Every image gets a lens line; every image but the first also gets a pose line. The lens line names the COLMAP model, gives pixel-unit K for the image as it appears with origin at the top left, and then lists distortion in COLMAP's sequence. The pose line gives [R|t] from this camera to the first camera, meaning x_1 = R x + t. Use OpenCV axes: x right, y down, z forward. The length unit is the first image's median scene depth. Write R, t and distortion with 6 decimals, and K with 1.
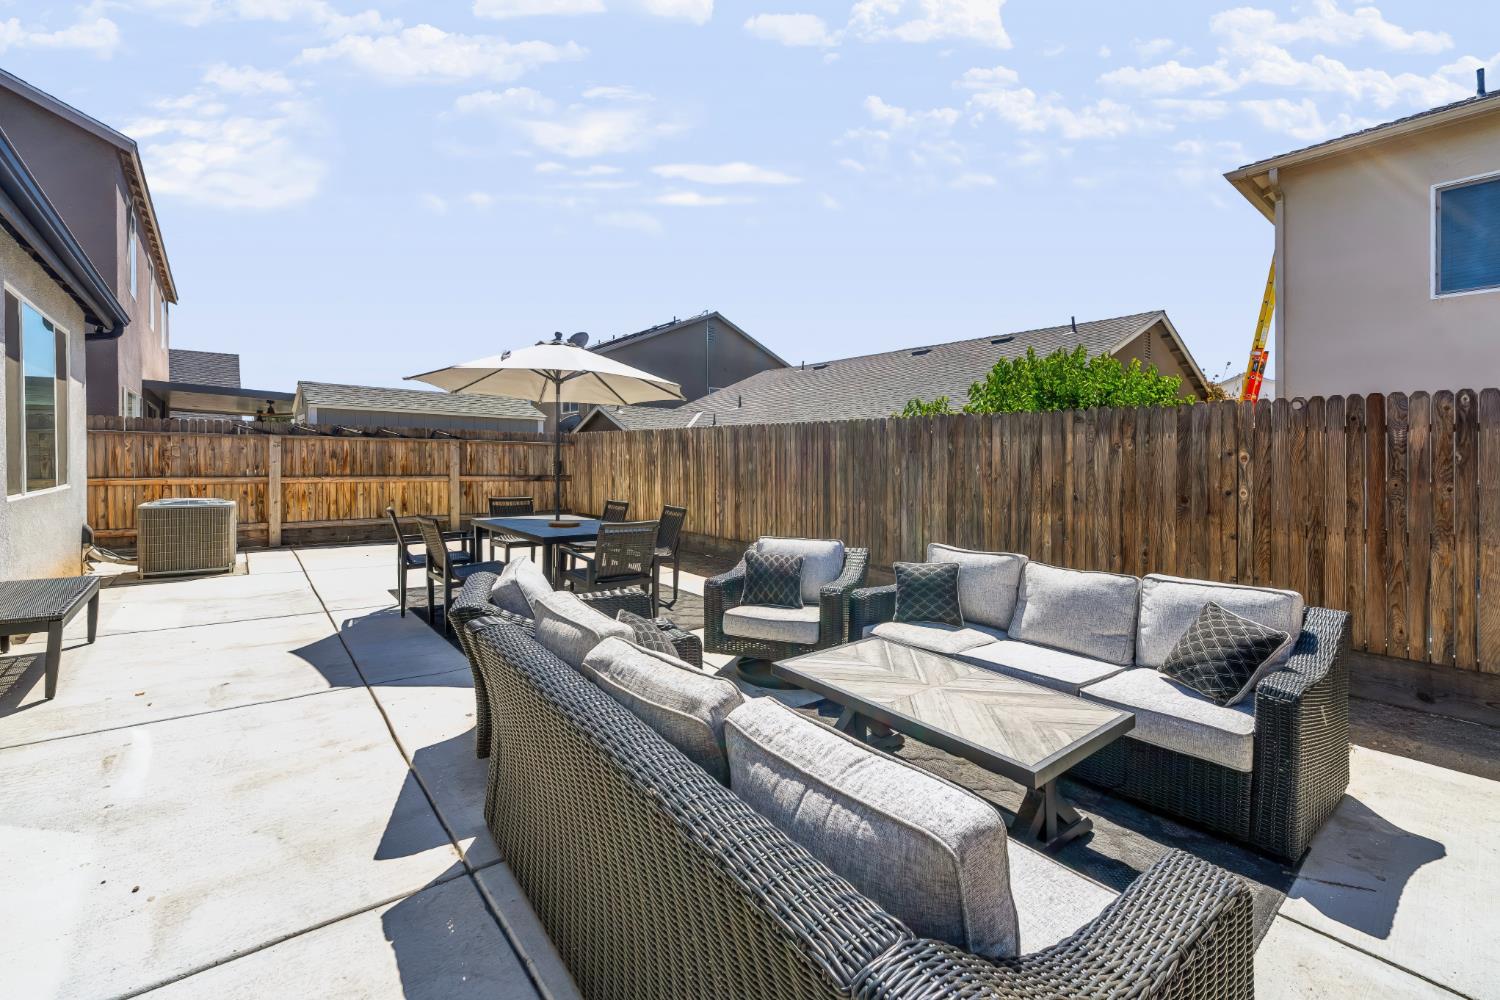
lens RADIAL K [[652.0, 0, 754.5], [0, 652.0, 468.8], [0, 0, 1]] dist [-0.000068, -0.000356]
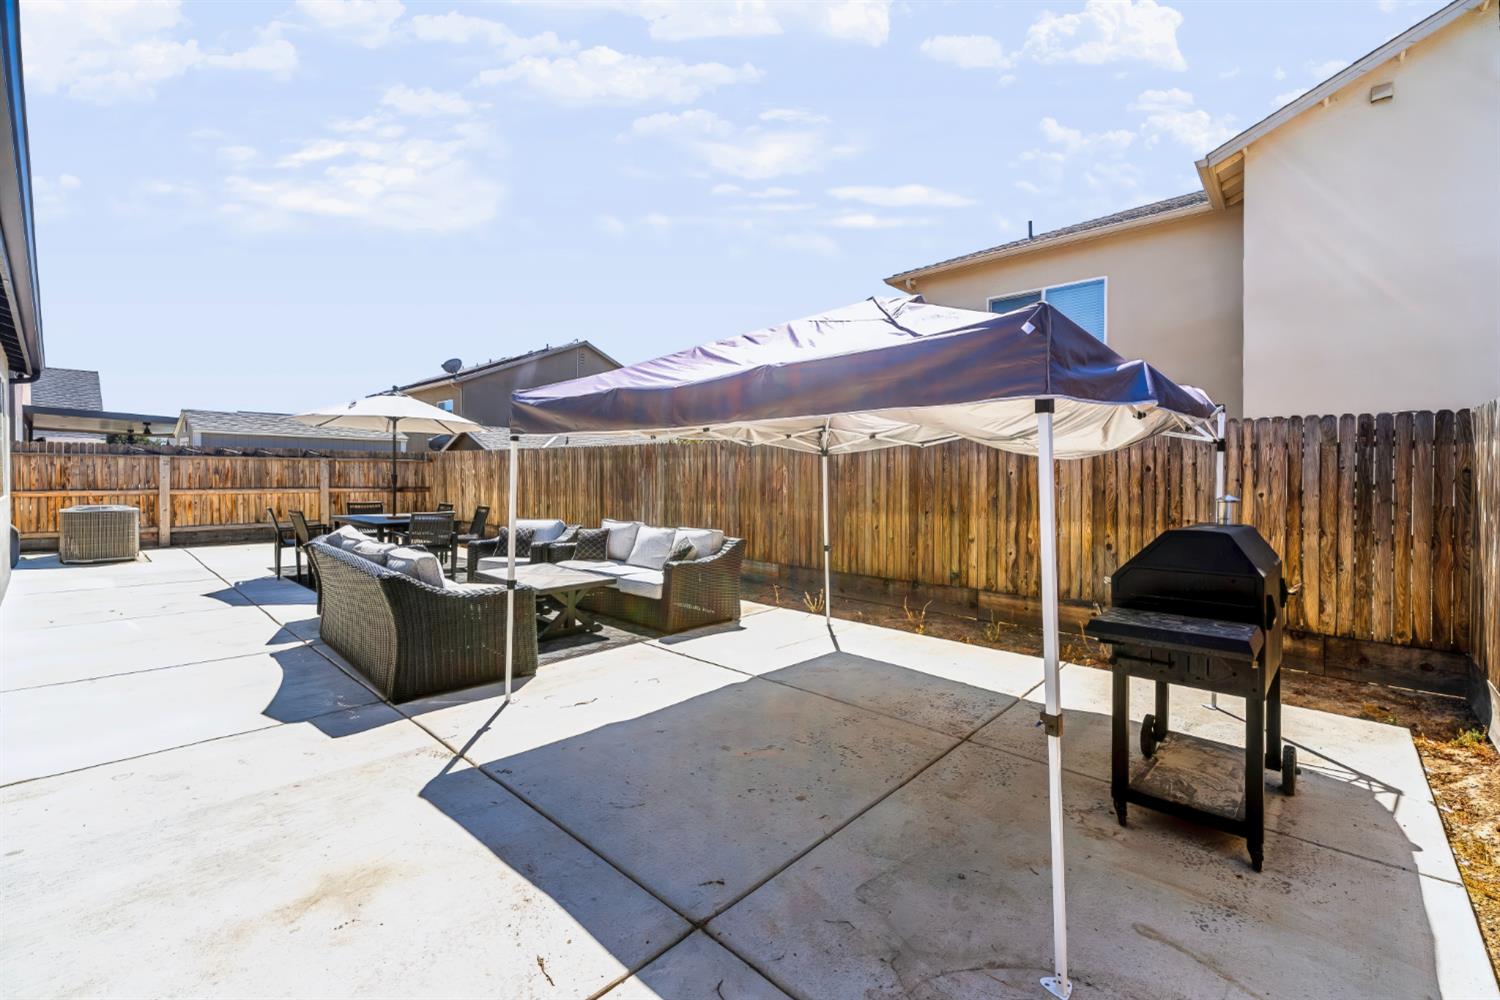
lens RADIAL K [[634.9, 0, 751.8], [0, 634.9, 479.7], [0, 0, 1]] dist [-0.004936, -0.000198]
pose [[0.989167, -0.007921, 0.146583, 0.193408], [0.008510, 0.999958, -0.003391, 0.007703], [-0.146550, 0.004602, 0.989193, -0.356815]]
